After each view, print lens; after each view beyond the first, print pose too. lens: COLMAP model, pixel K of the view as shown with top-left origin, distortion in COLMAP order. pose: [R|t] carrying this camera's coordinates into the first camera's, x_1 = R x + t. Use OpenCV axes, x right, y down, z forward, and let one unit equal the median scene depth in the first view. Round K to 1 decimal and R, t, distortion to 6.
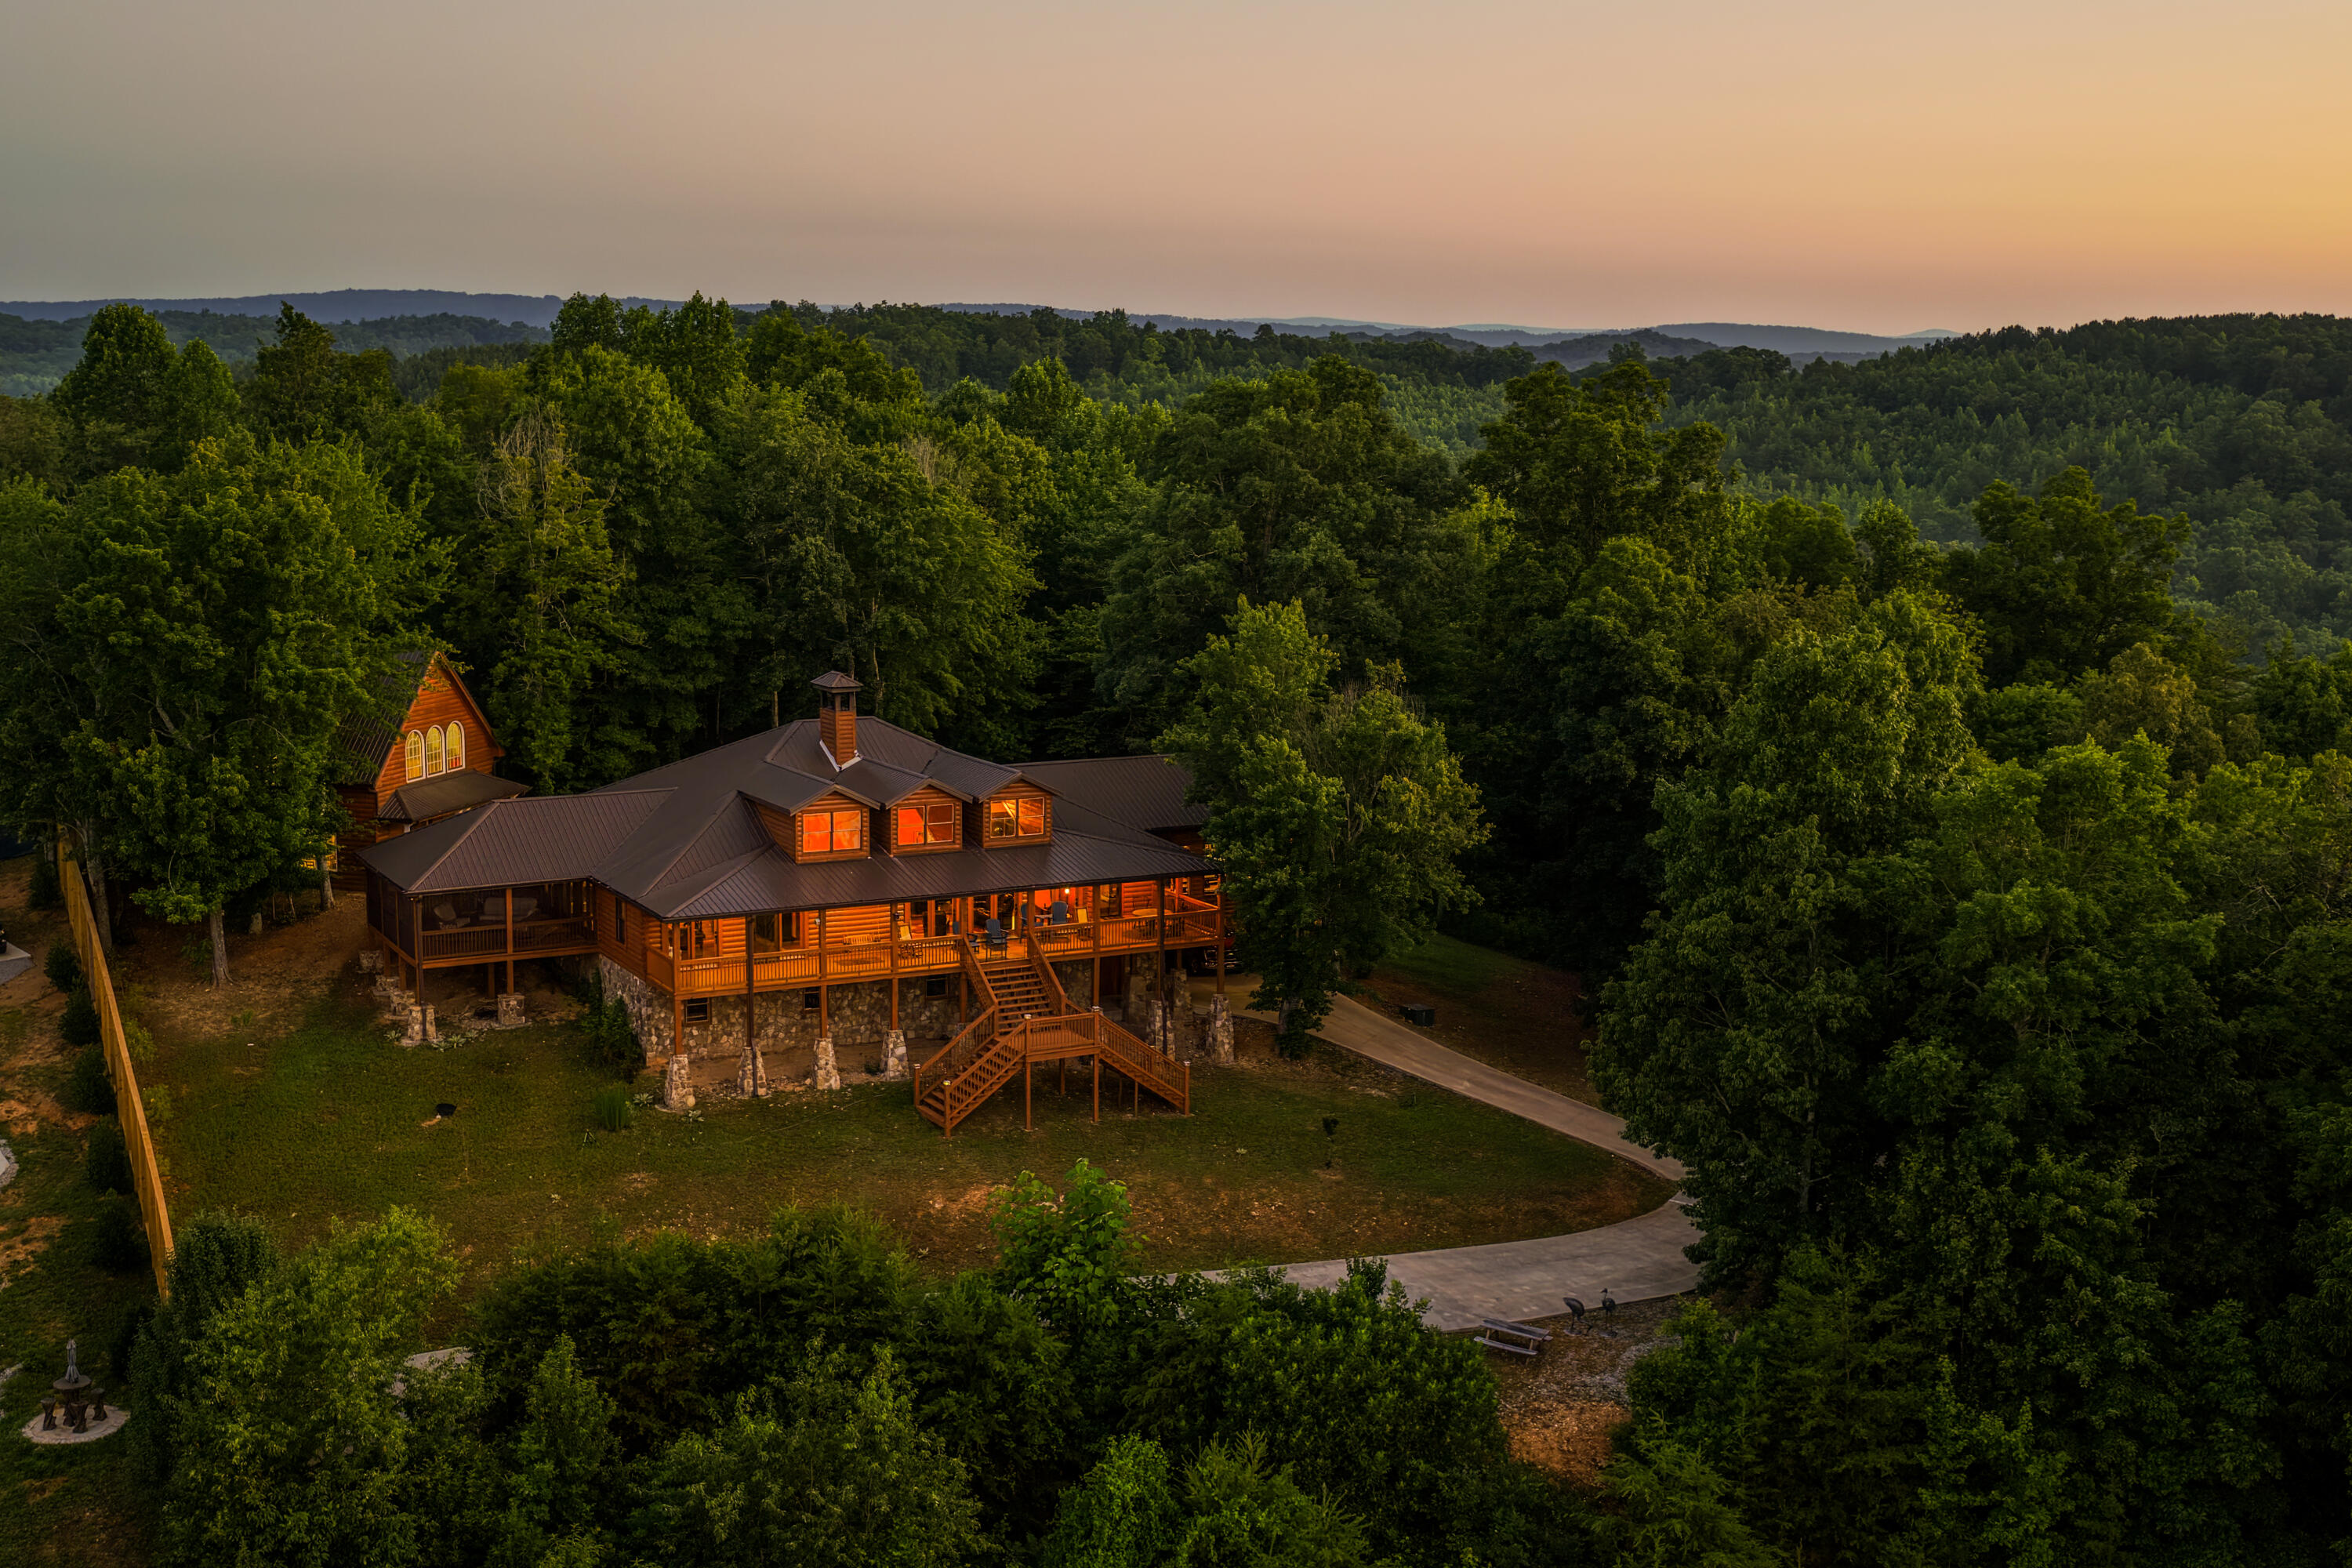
lens RADIAL K [[2754.5, 0, 1183.5], [0, 2754.5, 763.0], [0, 0, 1]] dist [-0.000272, -0.024083]
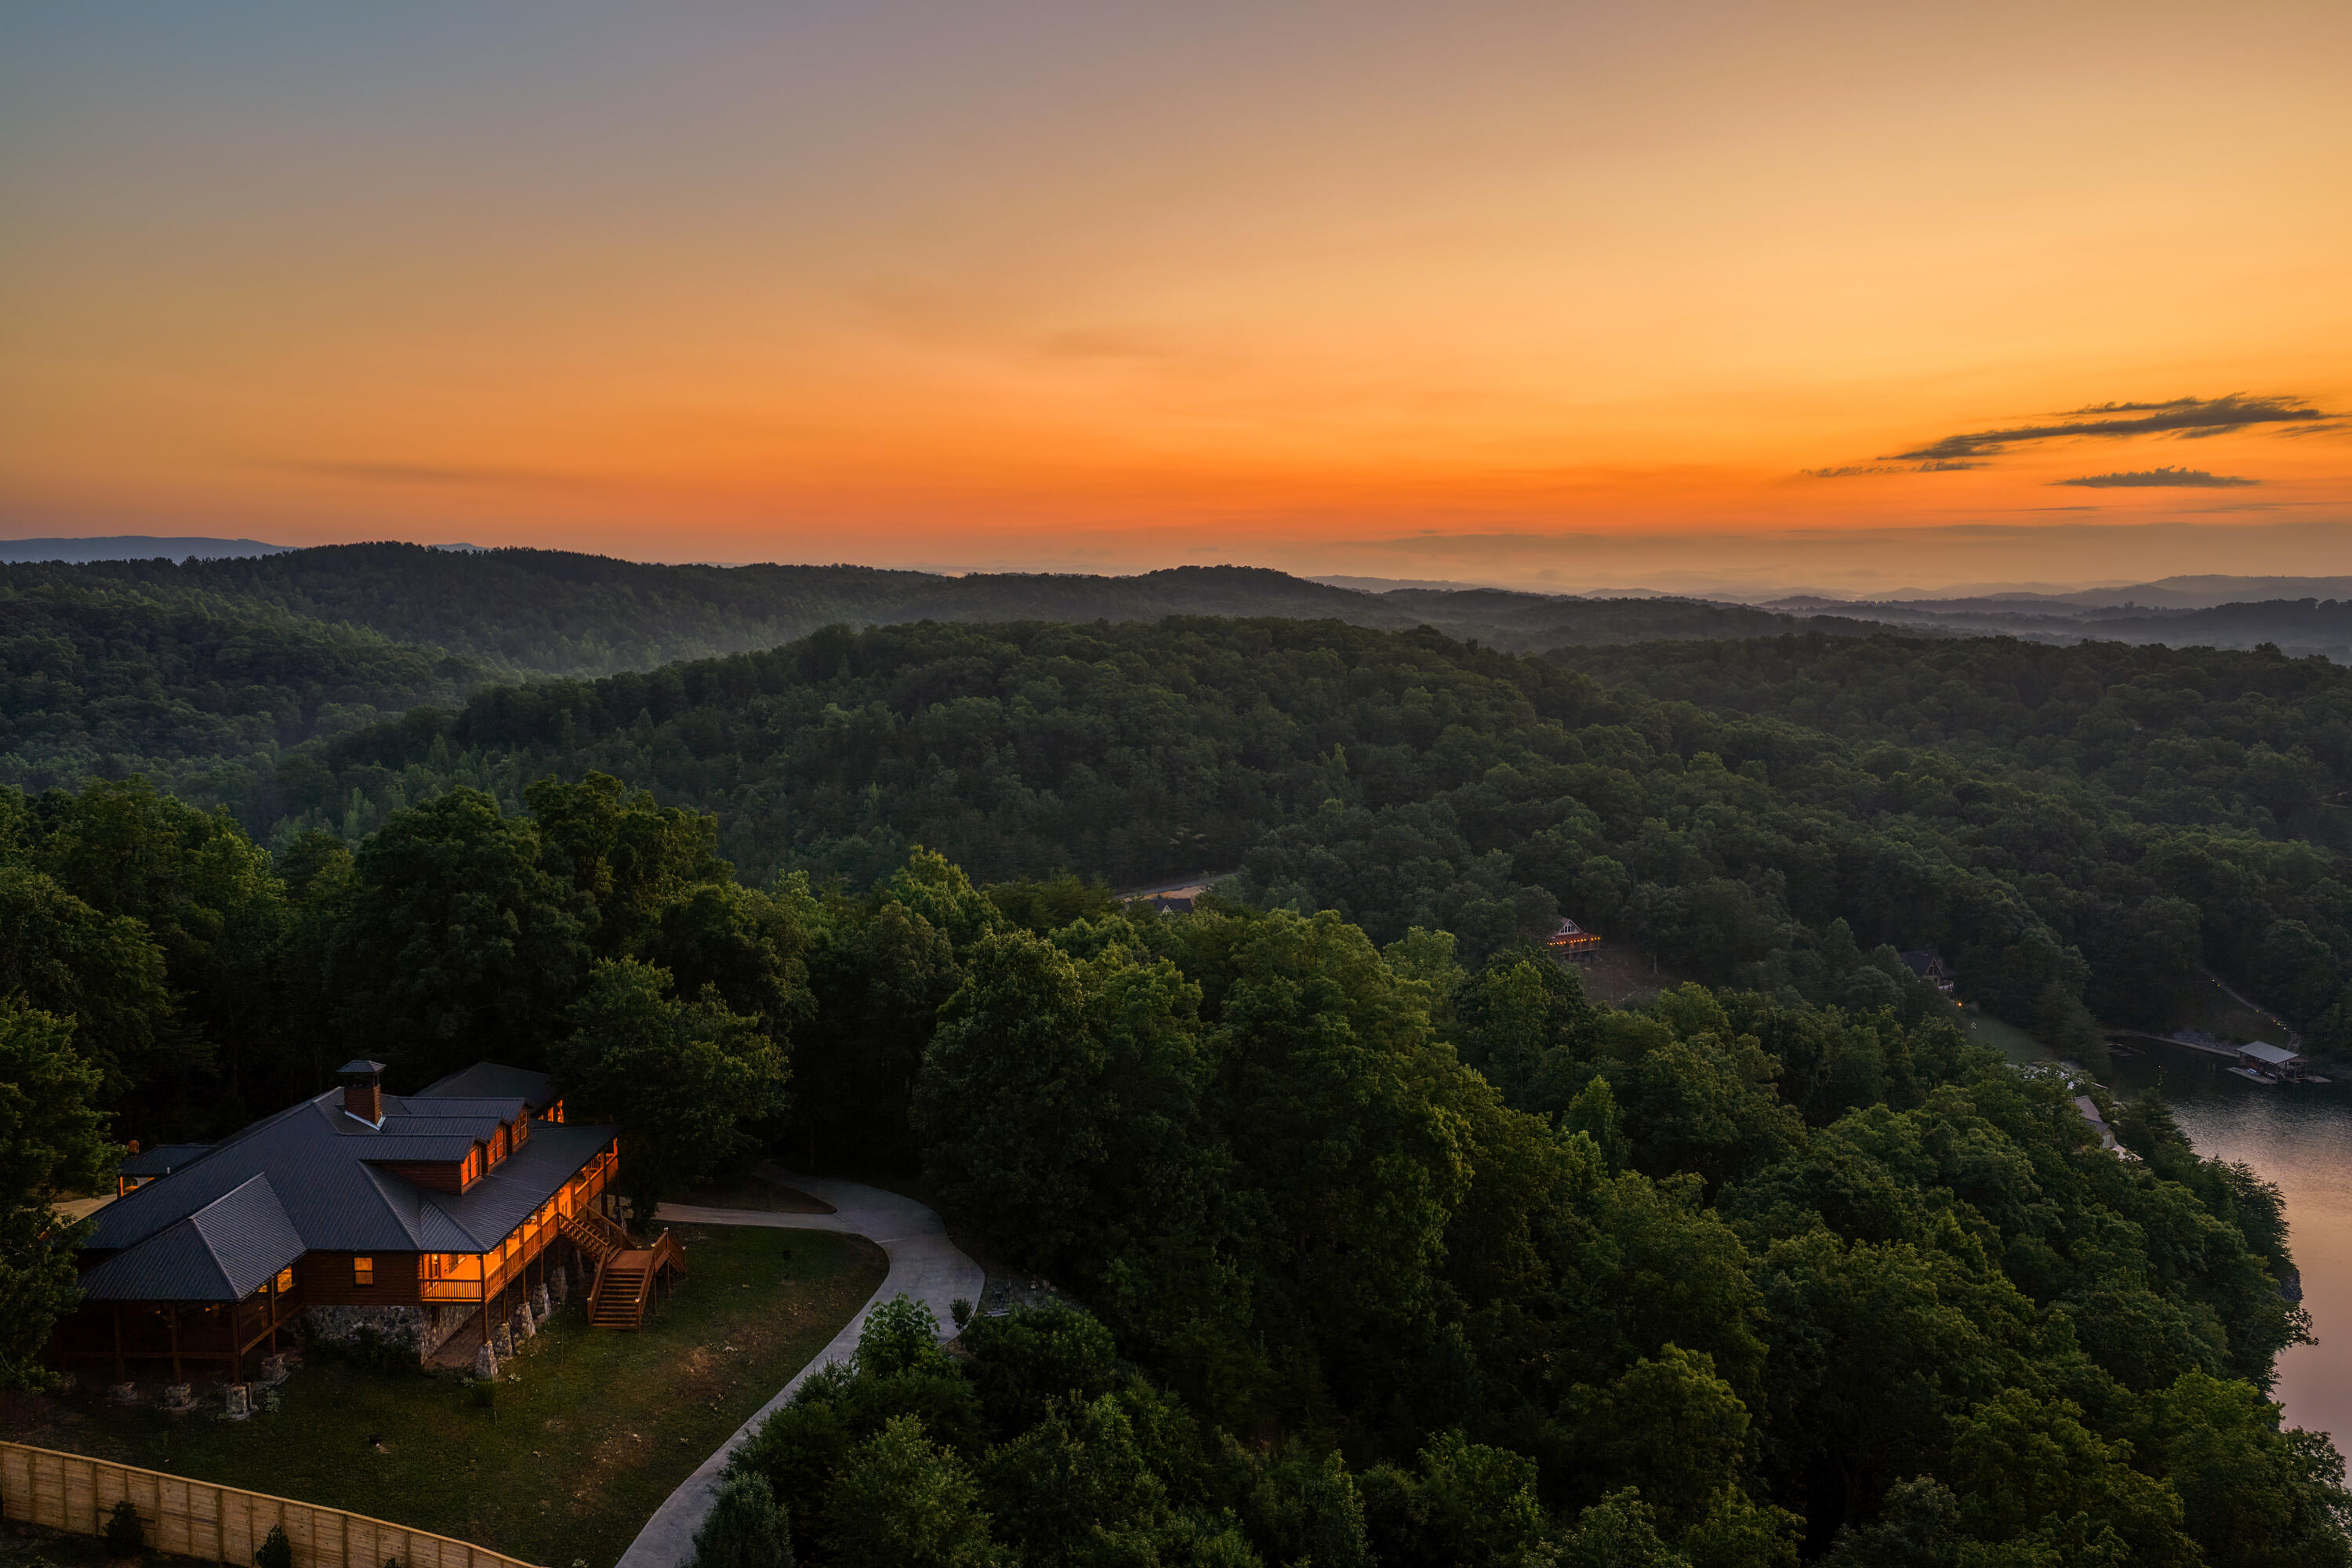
lens RADIAL K [[1951.8, 0, 1181.2], [0, 1951.8, 772.9], [0, 0, 1]] dist [-0.016147, 0.046710]
pose [[0.491428, -0.091454, 0.866103, -0.809315], [0.120237, 0.992073, 0.036533, -0.173434], [-0.862579, 0.086185, 0.498528, 0.136358]]
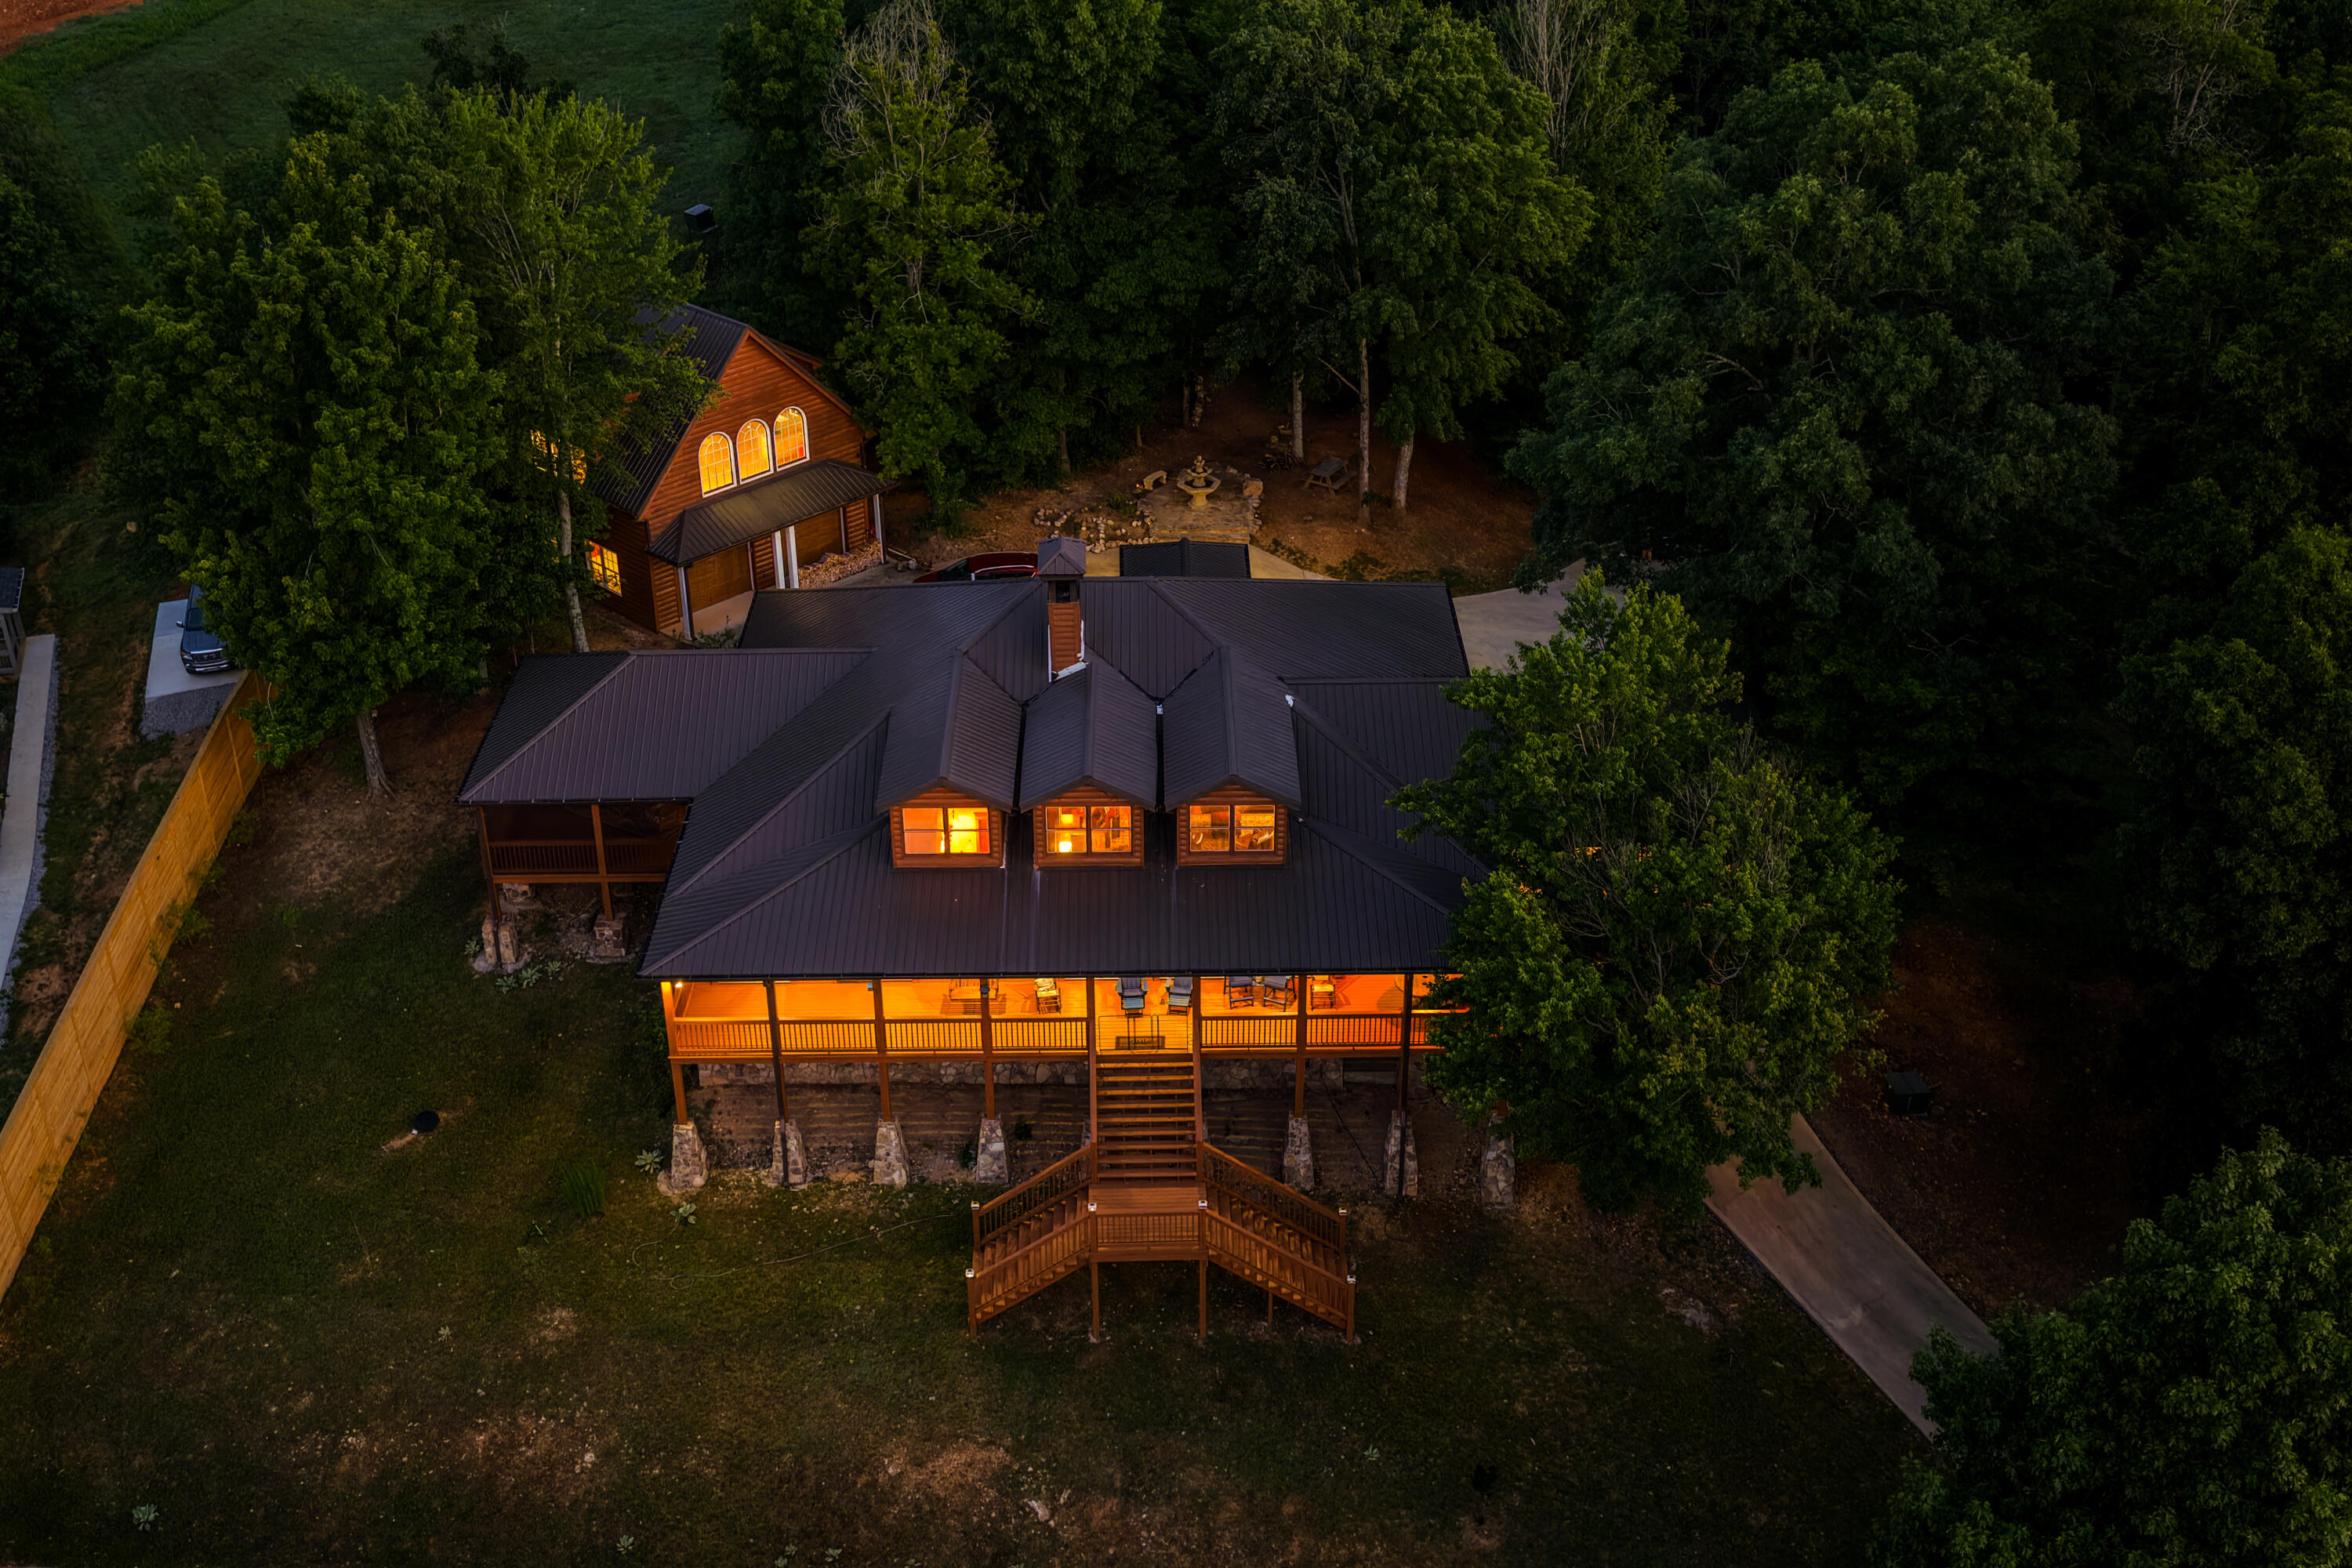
lens RADIAL K [[2594.1, 0, 1182.8], [0, 2594.1, 770.8], [0, 0, 1]] dist [-0.003681, -0.008159]
pose [[0.887362, 0.214411, -0.408187, 0.194381], [-0.053252, 0.927032, 0.371181, -0.238501], [0.457988, -0.307635, 0.834031, 0.466812]]
